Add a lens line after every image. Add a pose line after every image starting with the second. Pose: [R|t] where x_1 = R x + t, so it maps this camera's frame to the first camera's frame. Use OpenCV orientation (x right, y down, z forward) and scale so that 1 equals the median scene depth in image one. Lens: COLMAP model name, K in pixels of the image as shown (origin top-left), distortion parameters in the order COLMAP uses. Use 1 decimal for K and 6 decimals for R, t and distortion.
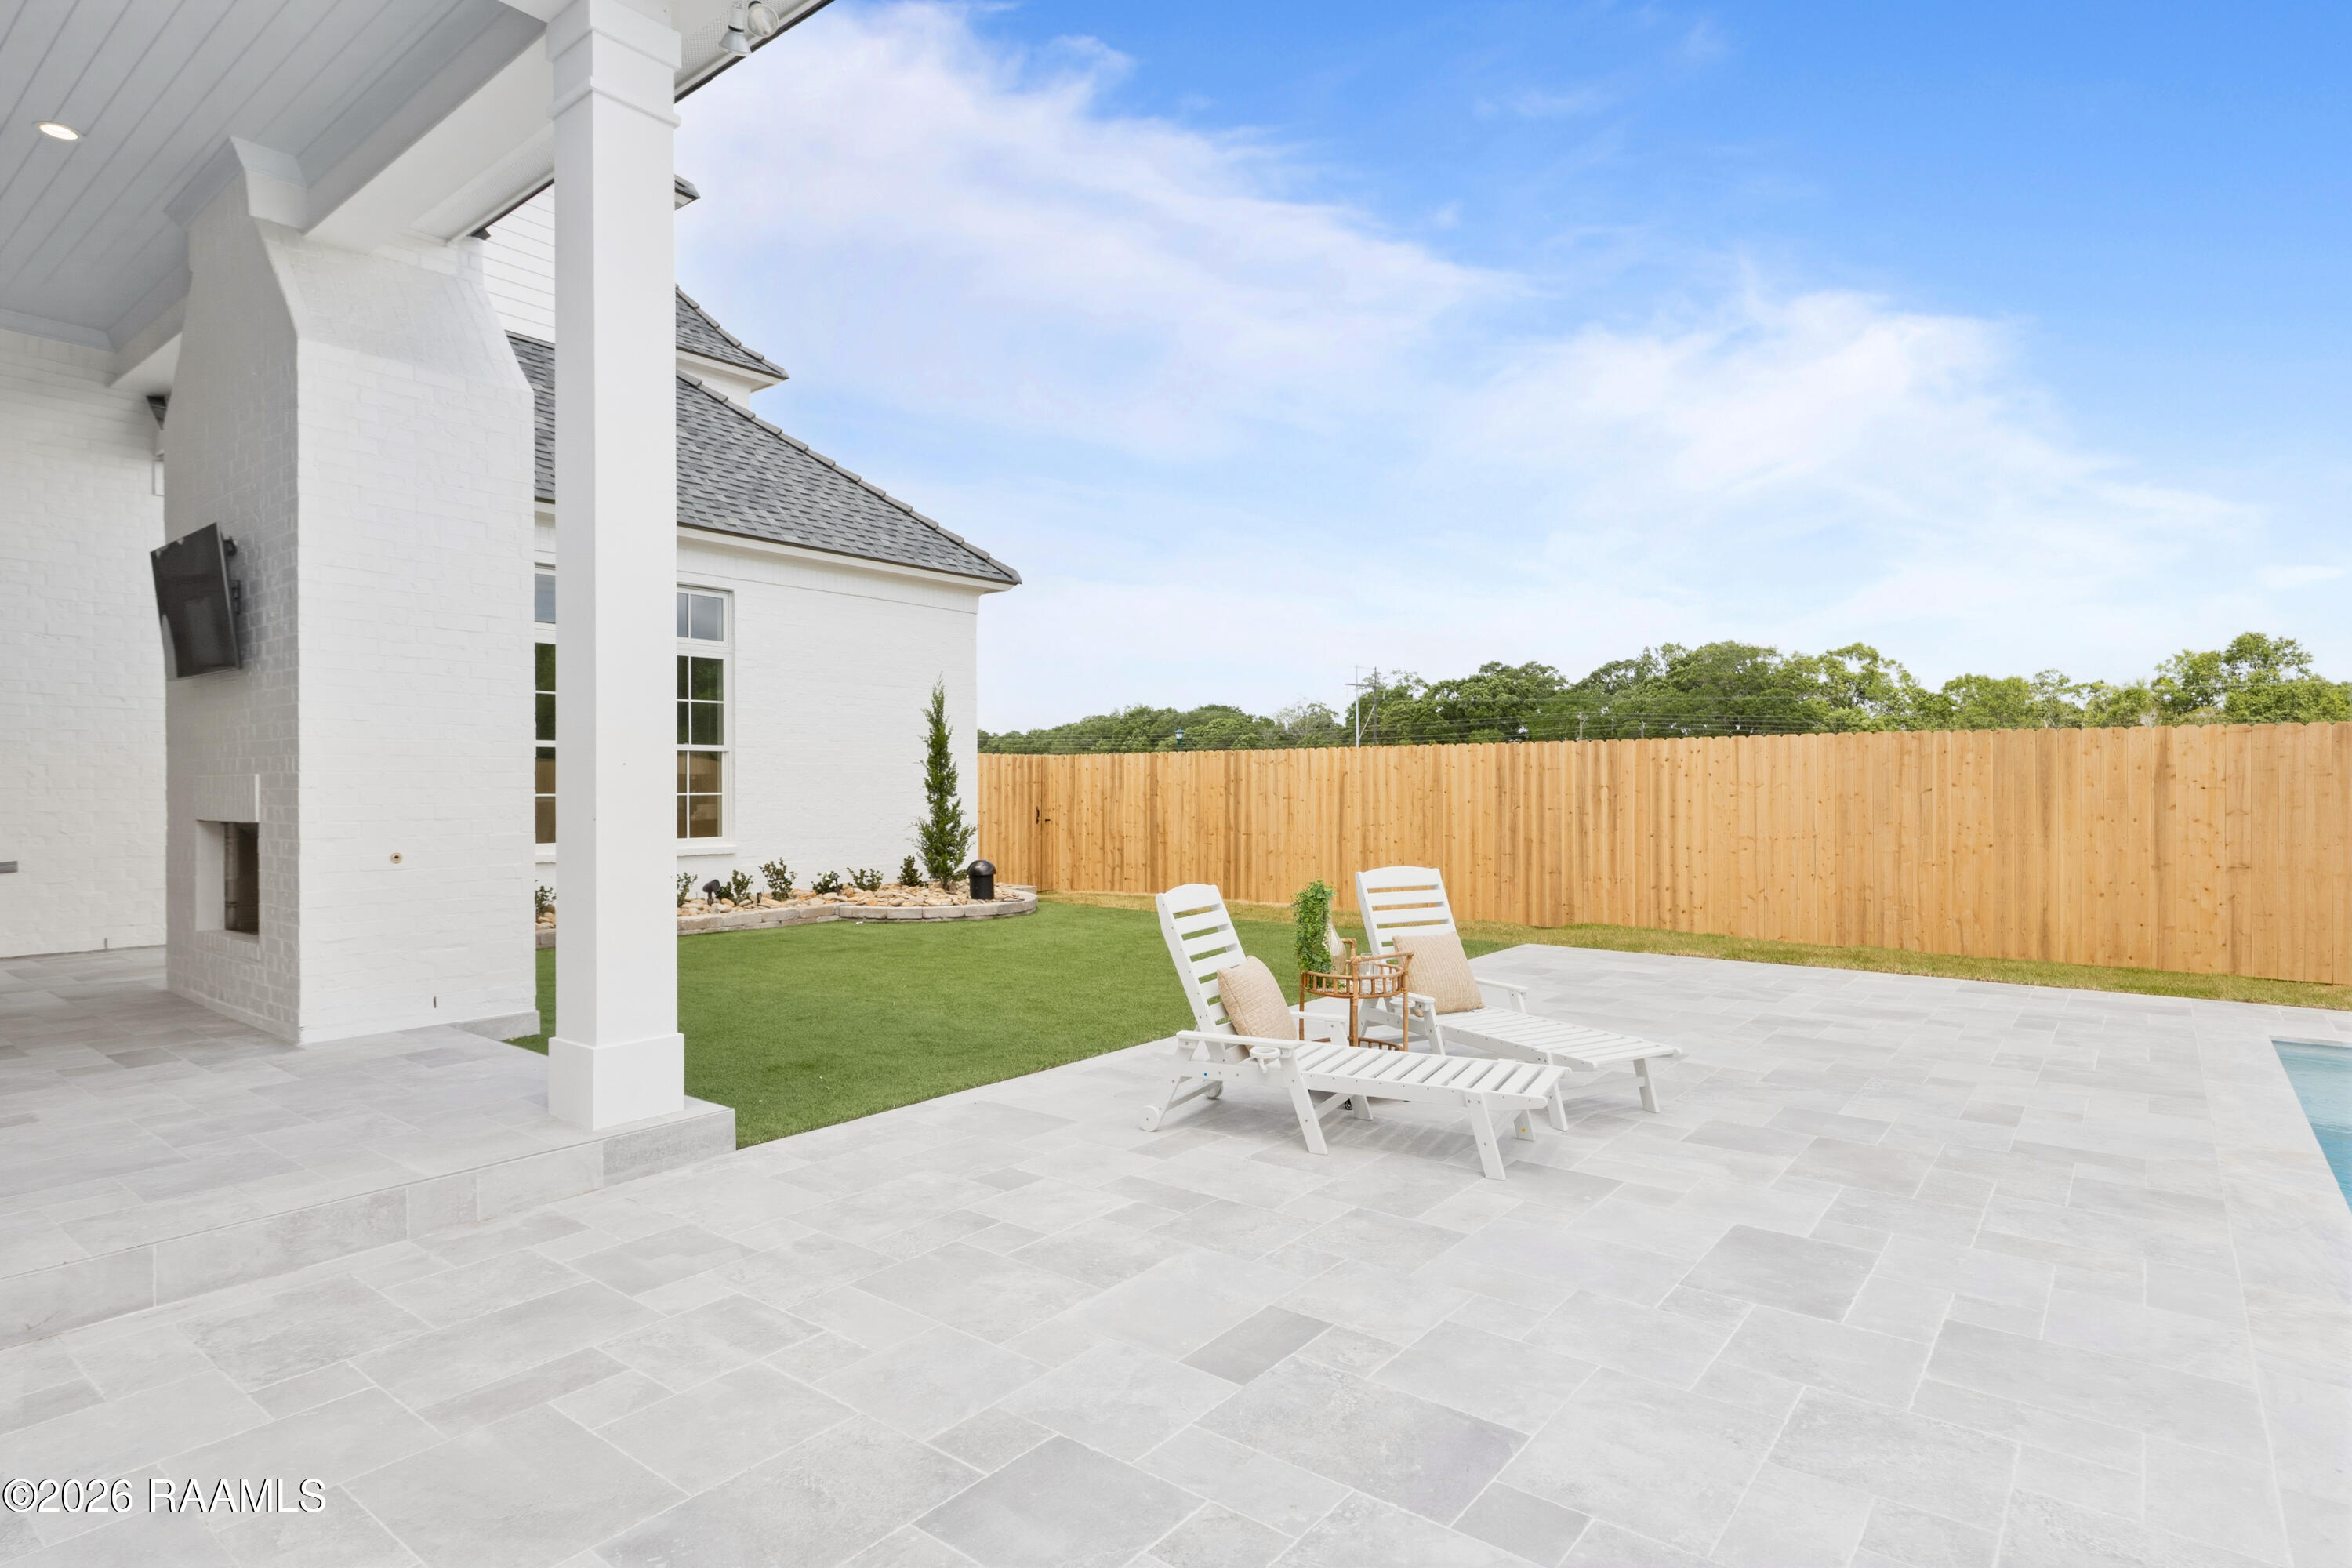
lens RADIAL K [[1229.4, 0, 1177.4], [0, 1229.4, 787.3], [0, 0, 1]] dist [0.009194, -0.001565]
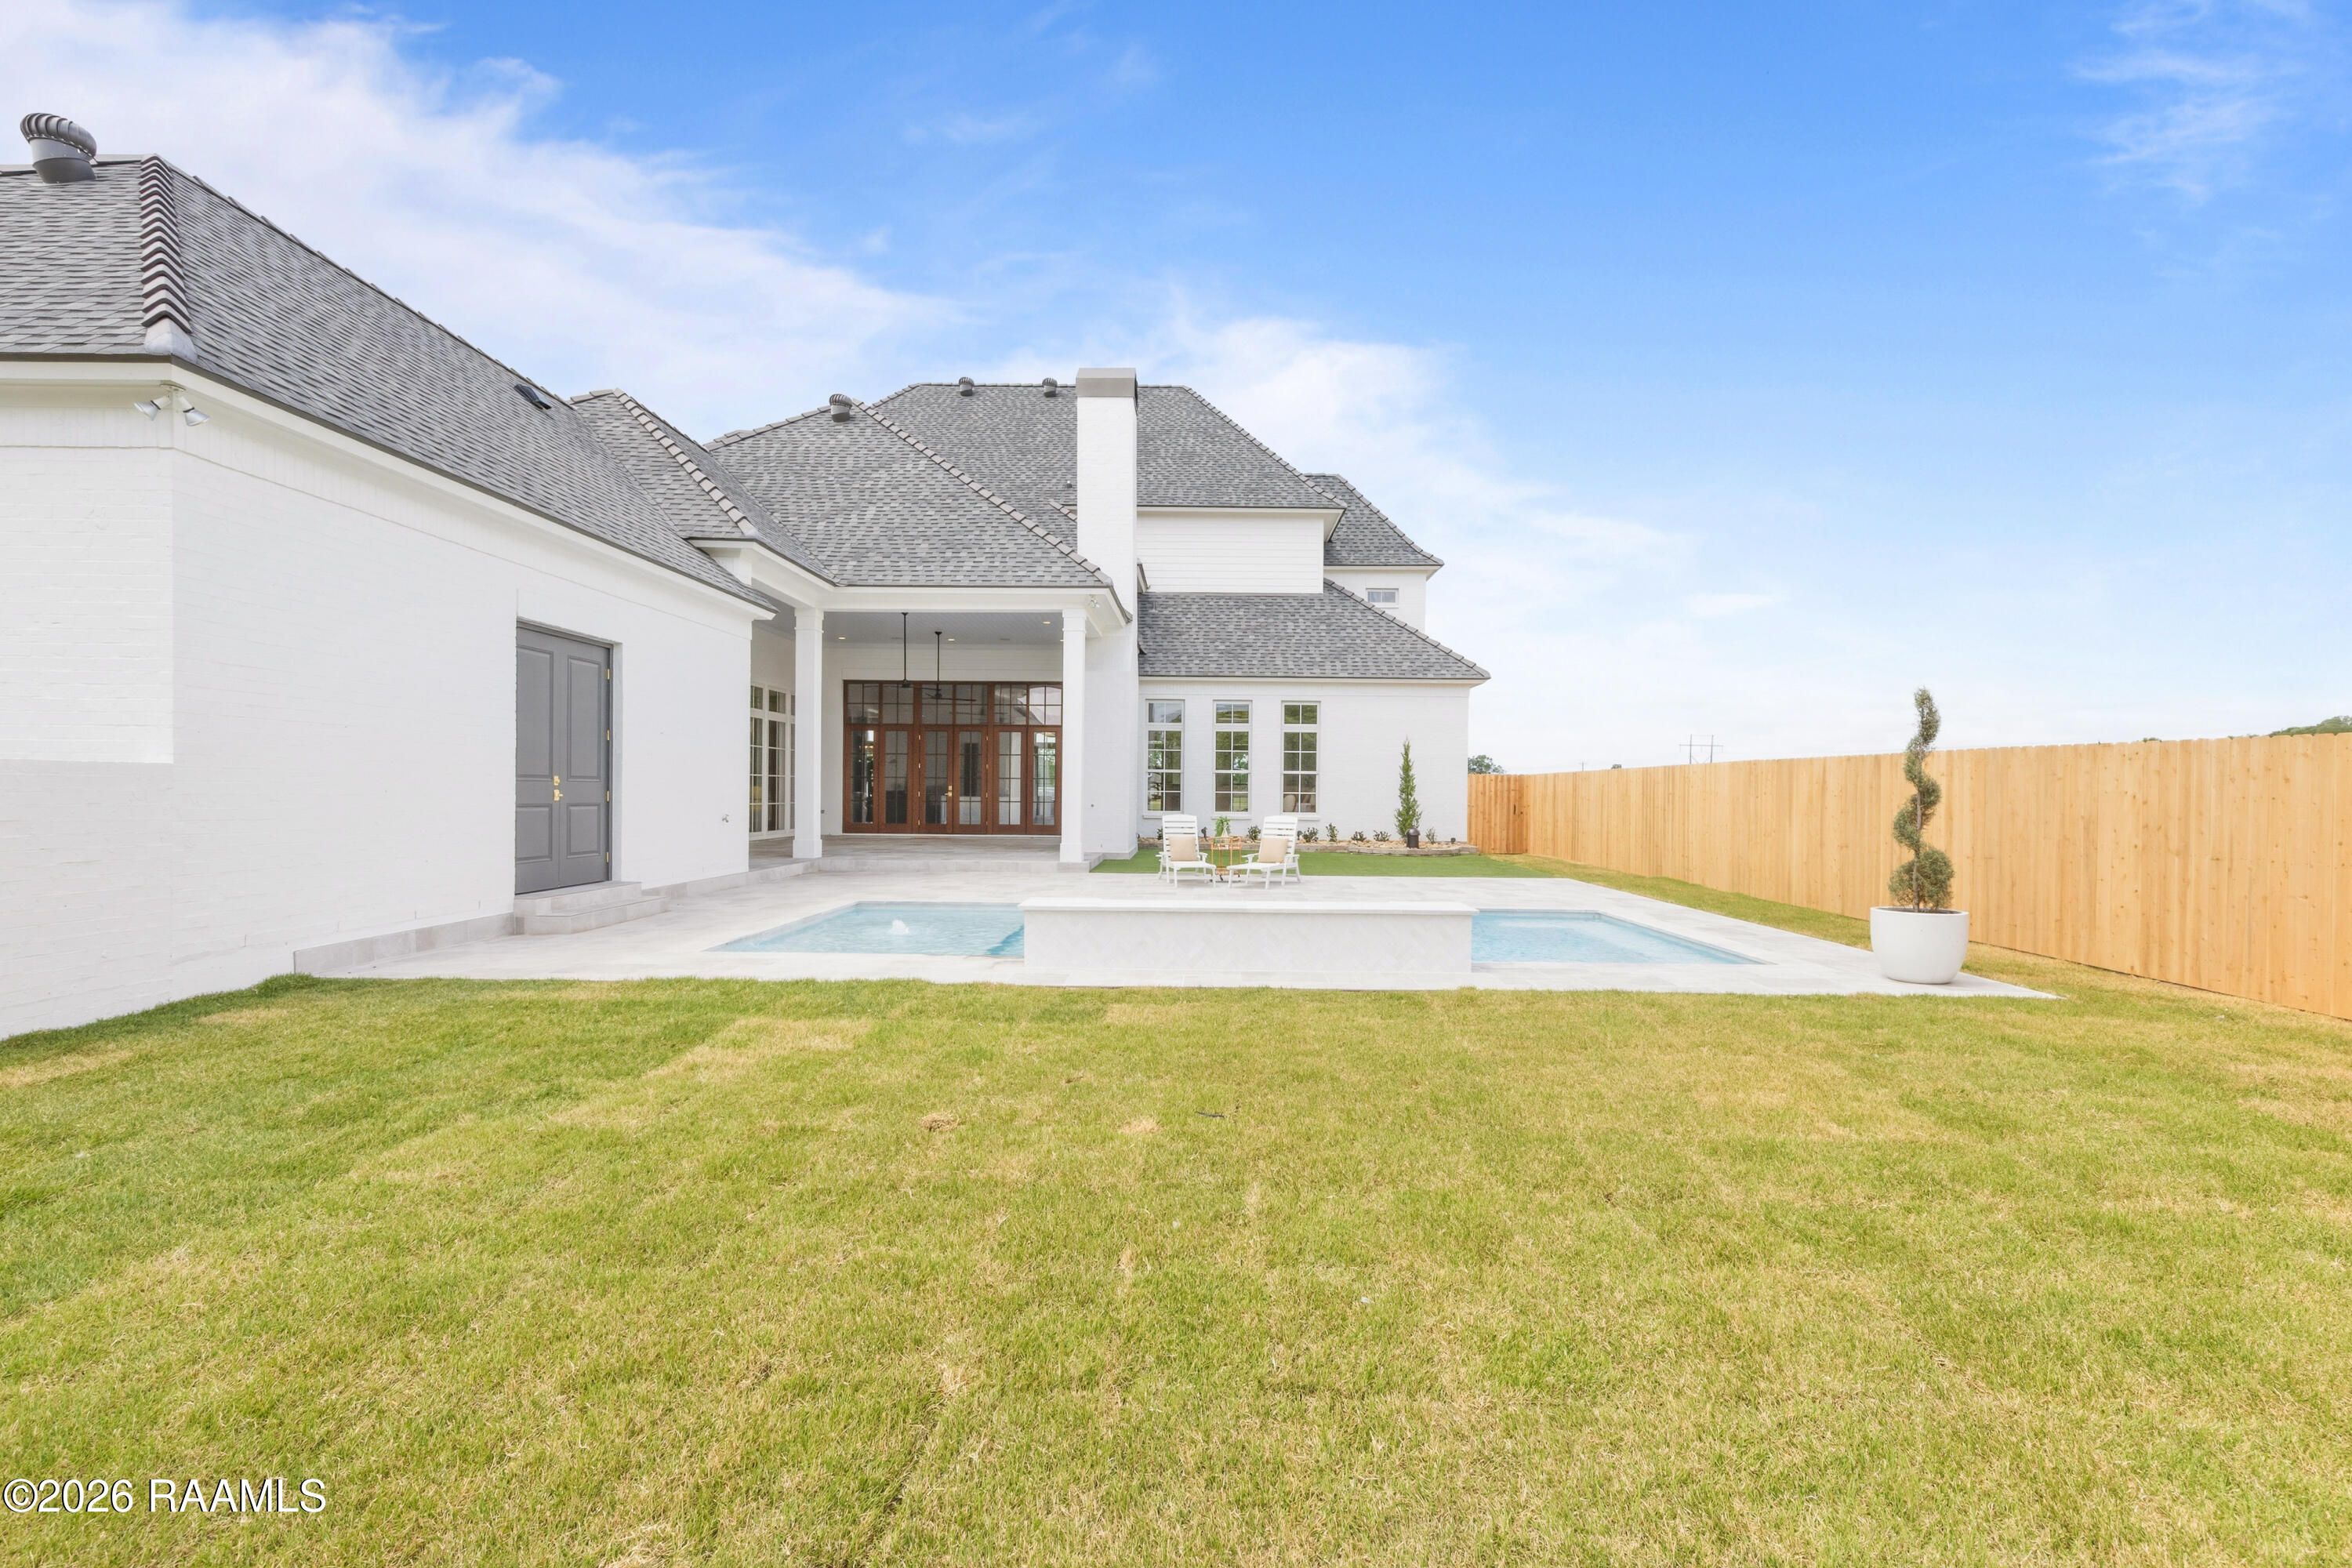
lens RADIAL K [[1077.7, 0, 1199.4], [0, 1077.7, 794.5], [0, 0, 1]] dist [0.001580, -0.000002]
pose [[0.614761, 0.011419, -0.788631, 1.000120], [-0.014138, 0.999894, 0.003457, 0.003903], [0.788587, 0.009024, 0.614858, -0.346678]]
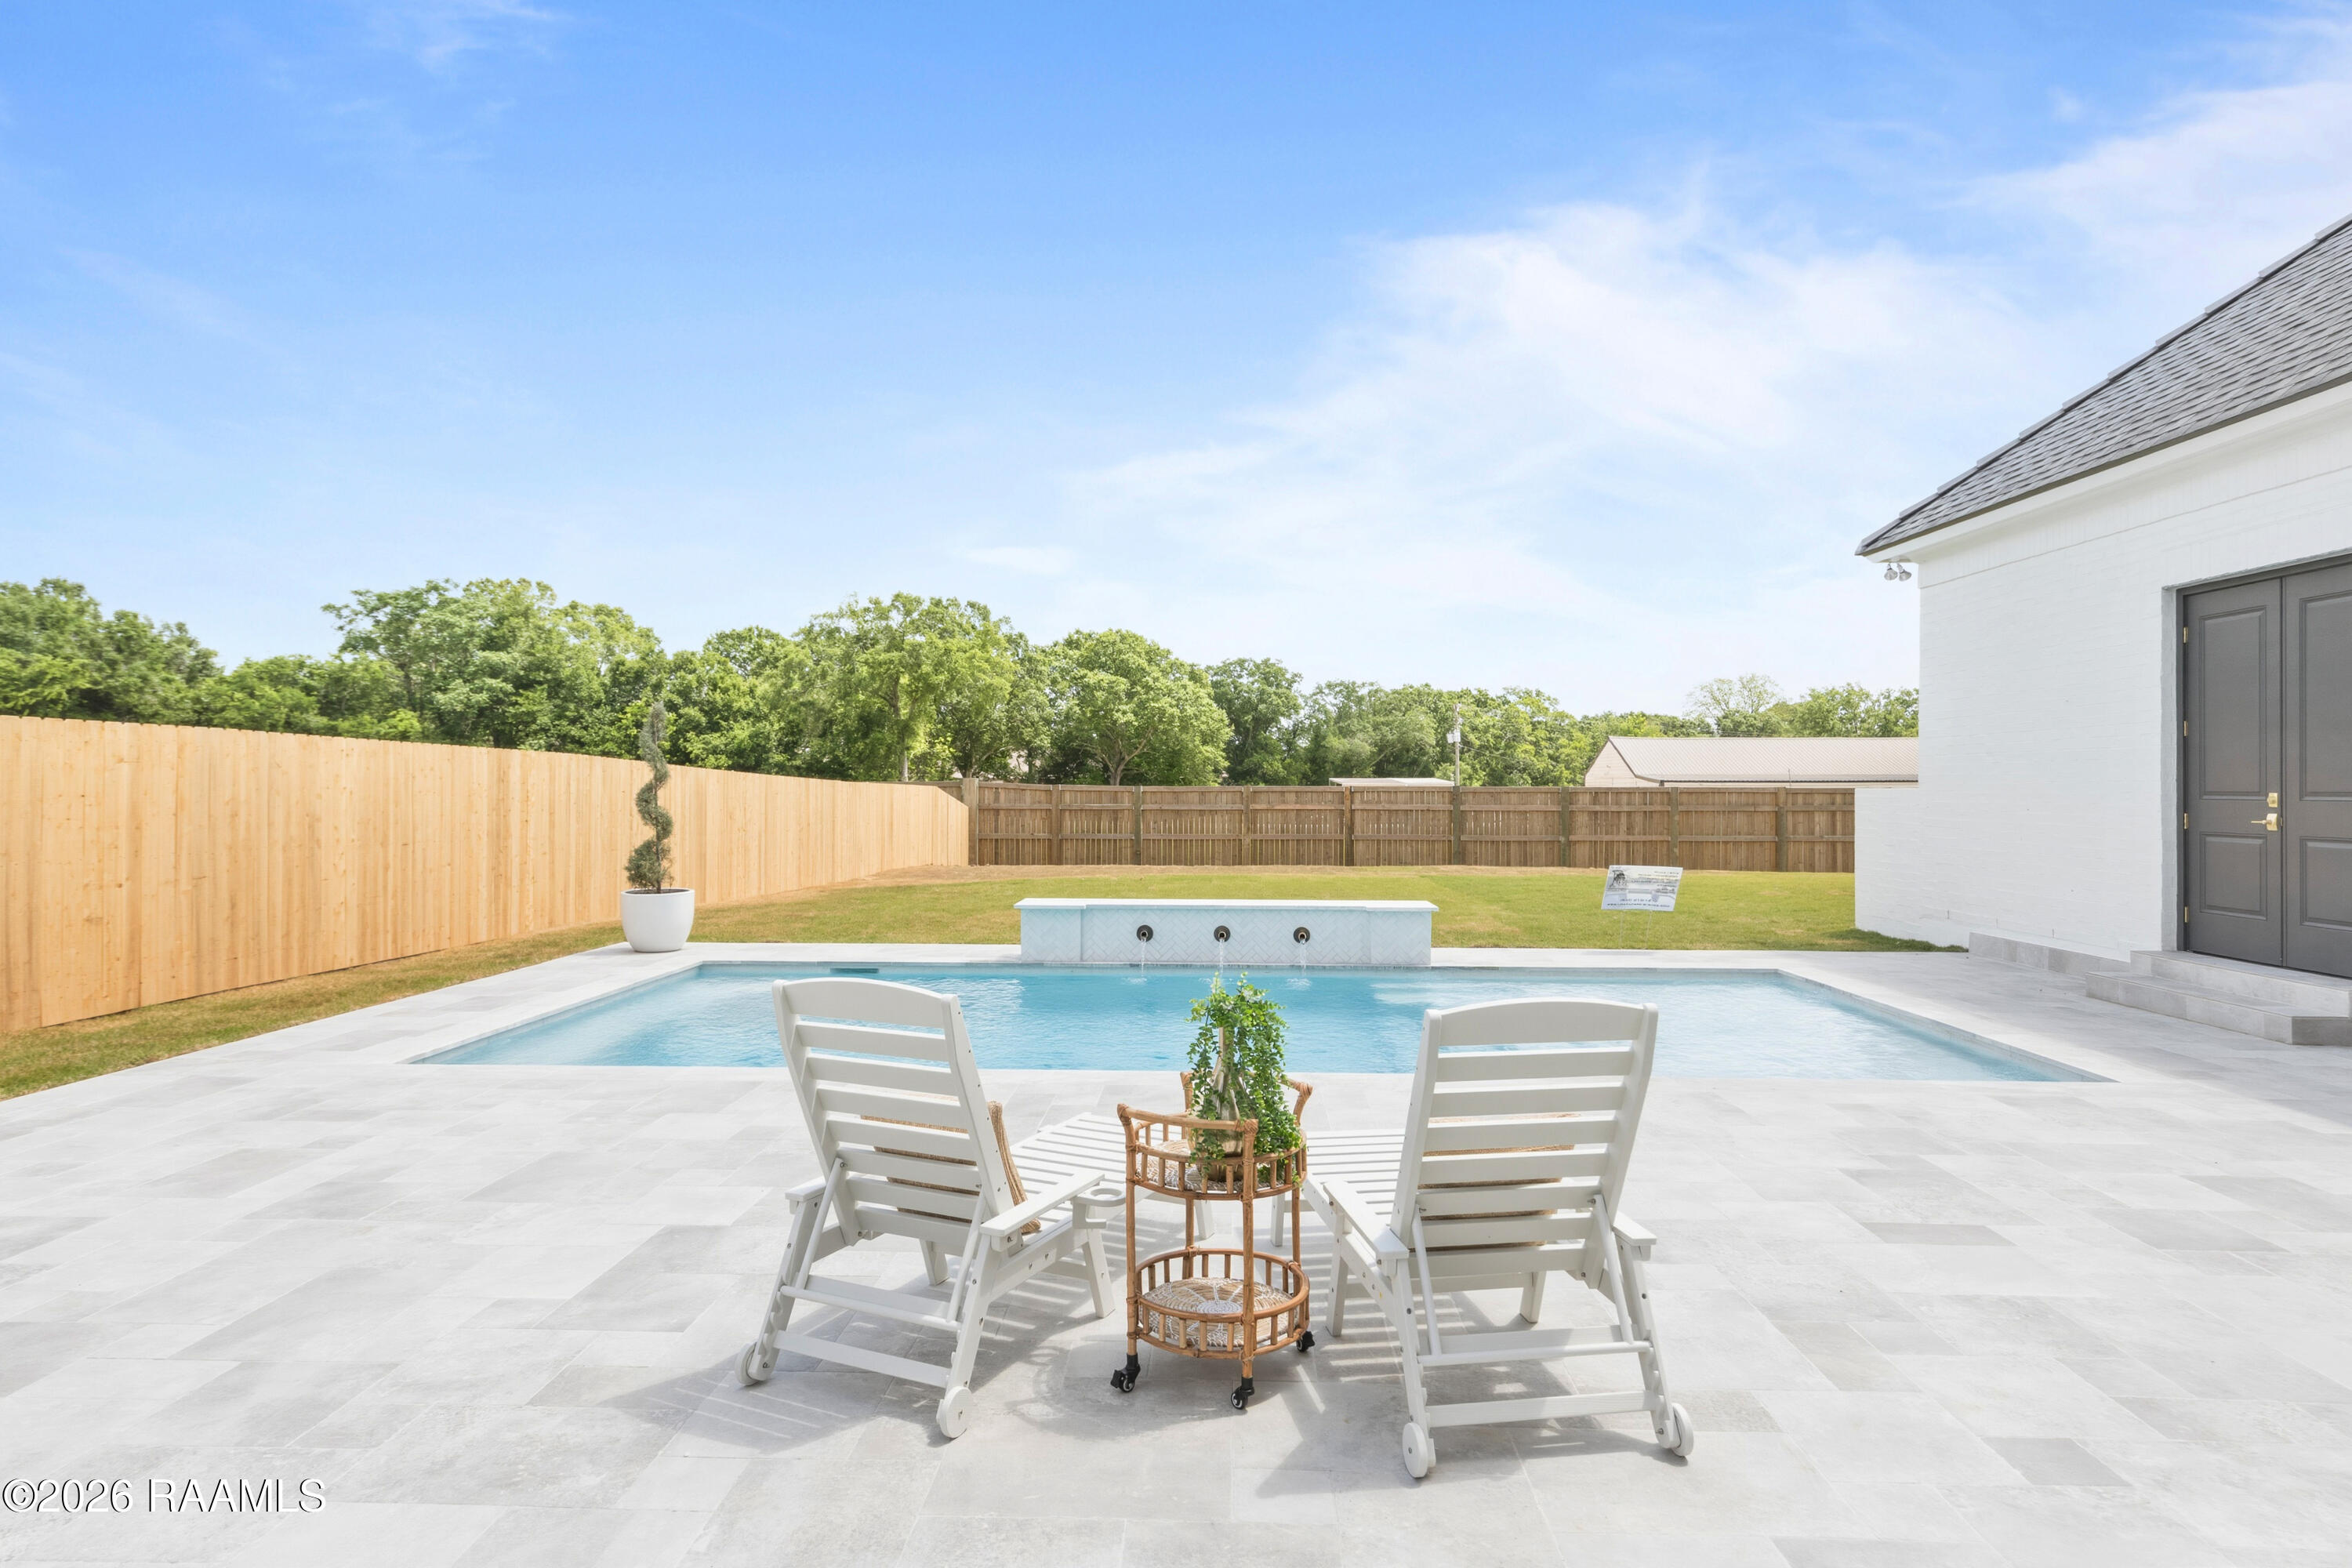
lens RADIAL K [[1309.4, 0, 1187.1], [0, 1309.4, 779.1], [0, 0, 1]] dist [0.006466, -0.000013]
pose [[-0.590854, 0.005920, 0.806757, -0.136801], [0.000980, 0.999978, -0.006620, -0.002841], [-0.806778, -0.003120, -0.590847, 0.578469]]
